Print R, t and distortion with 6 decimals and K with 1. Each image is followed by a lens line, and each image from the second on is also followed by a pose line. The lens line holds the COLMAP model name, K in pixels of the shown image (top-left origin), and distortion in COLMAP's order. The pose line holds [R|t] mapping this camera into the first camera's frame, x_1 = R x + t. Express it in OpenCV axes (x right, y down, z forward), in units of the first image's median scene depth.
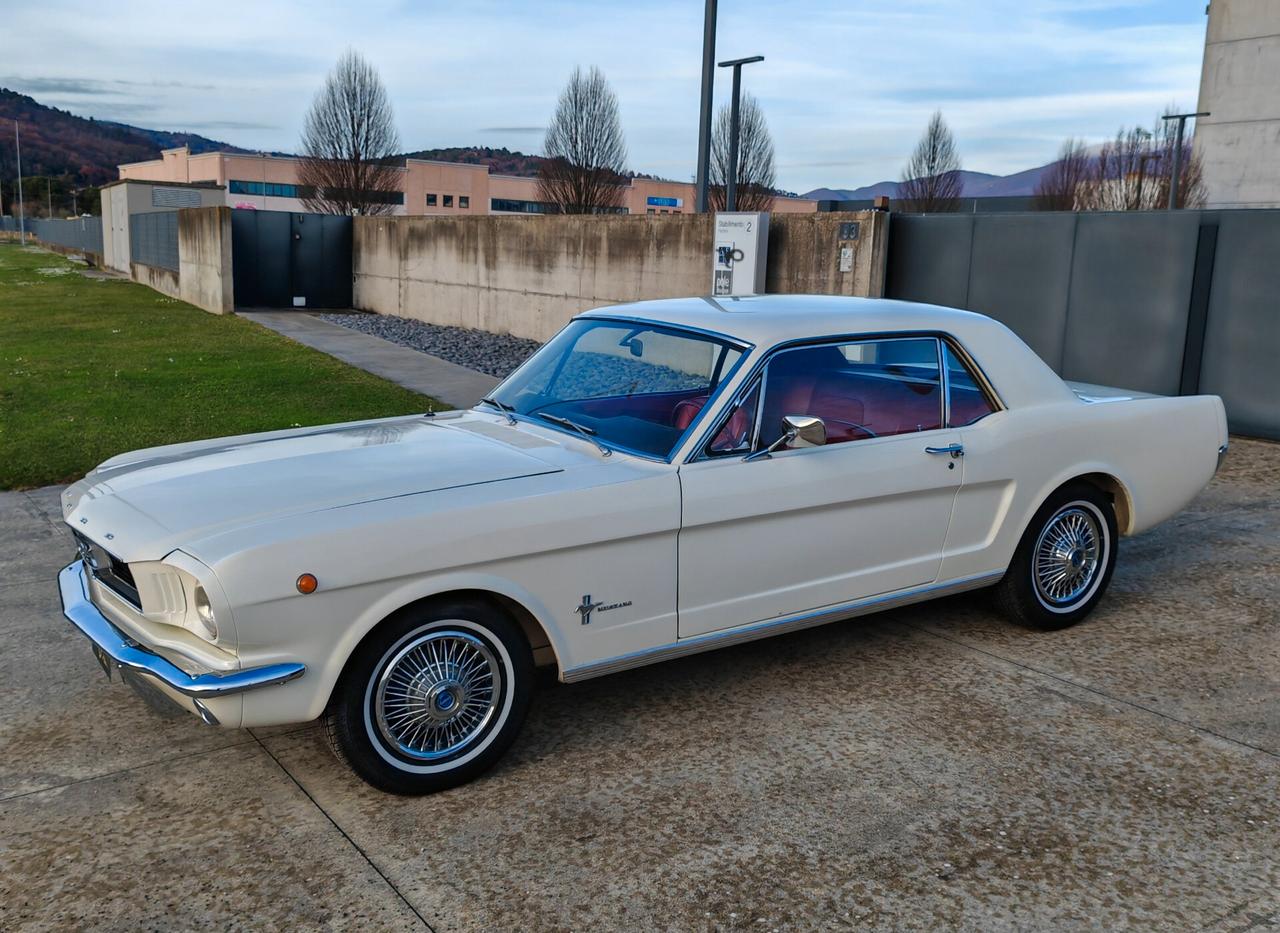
lens RADIAL K [[1261.4, 0, 642.2], [0, 1261.4, 501.9], [0, 0, 1]] dist [0.058841, -0.019083]
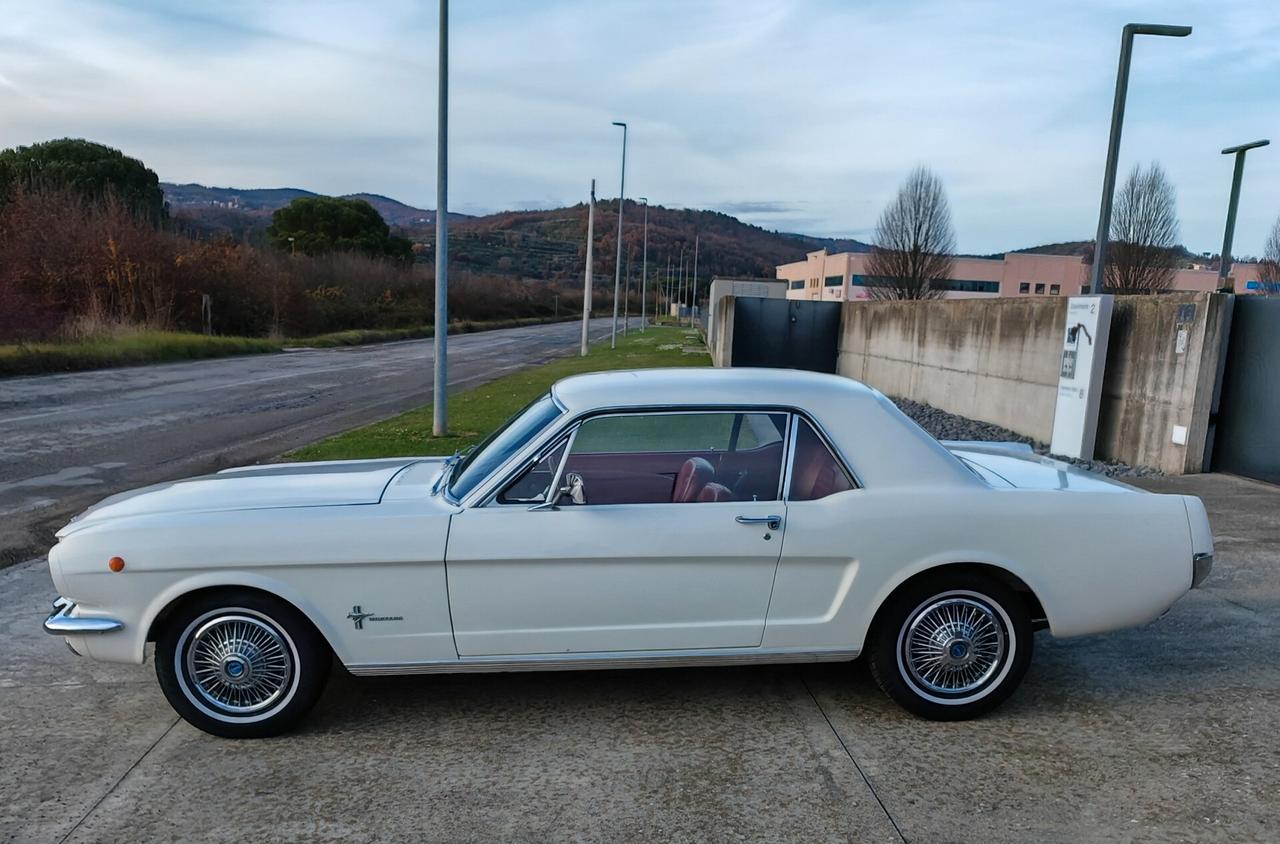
lens RADIAL K [[1061.6, 0, 634.6], [0, 1061.6, 537.8], [0, 0, 1]] dist [-0.003884, 0.004009]
pose [[0.863519, 0.103192, -0.493646, 0.196821], [-0.105251, 0.994163, 0.023707, -0.012510], [0.493211, 0.031485, 0.869340, 0.067860]]
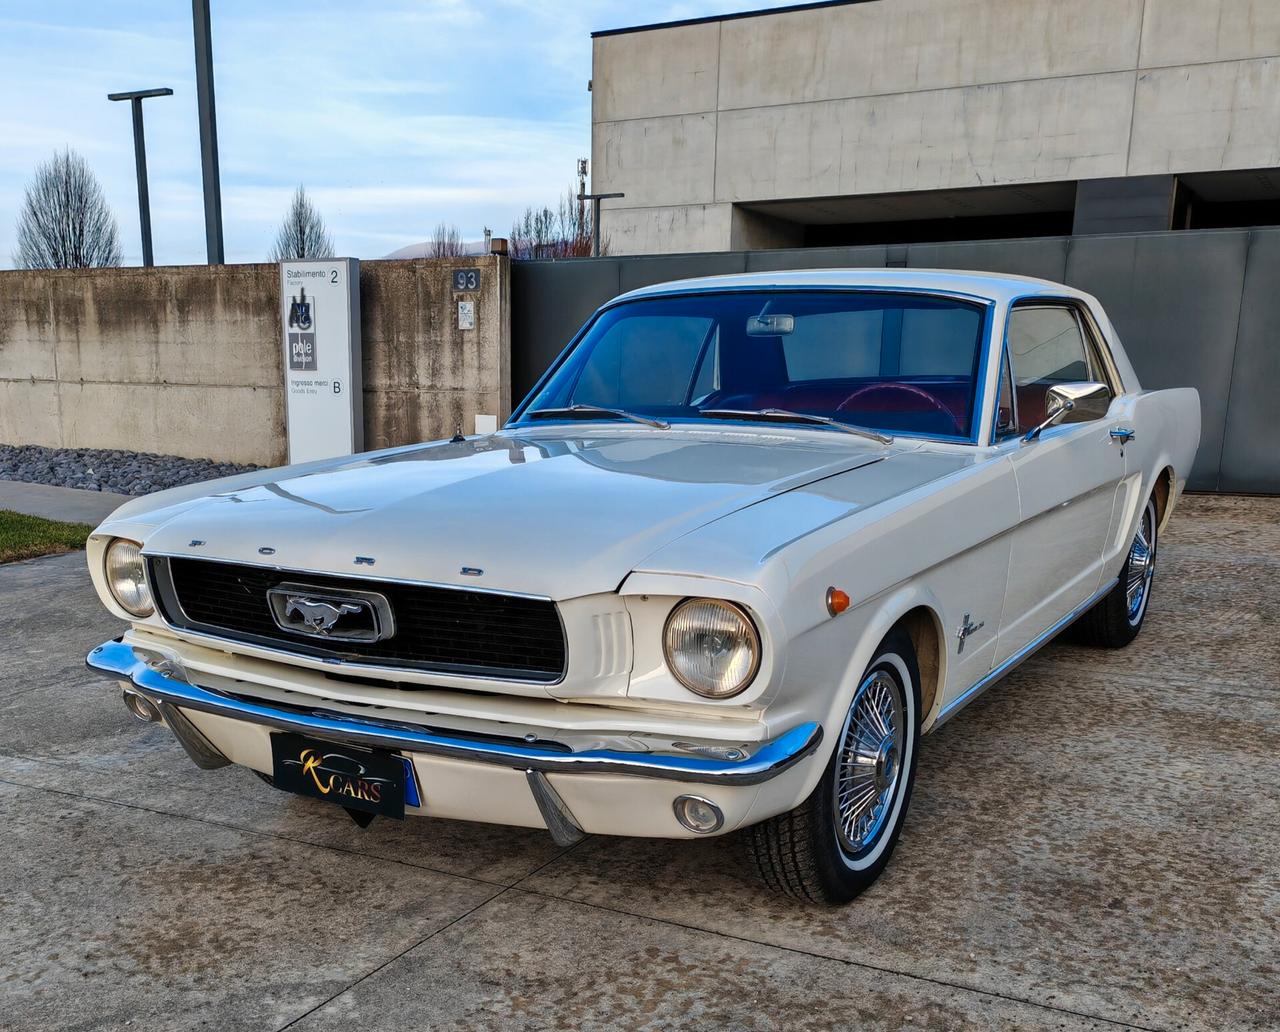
lens RADIAL K [[1404.5, 0, 600.9], [0, 1404.5, 729.9], [0, 0, 1]] dist [0.057284, 0.002216]
pose [[0.896701, -0.130429, 0.422985, -0.175008], [0.105743, 0.991054, 0.081427, 0.014606], [-0.429821, -0.028288, 0.902471, 0.092404]]
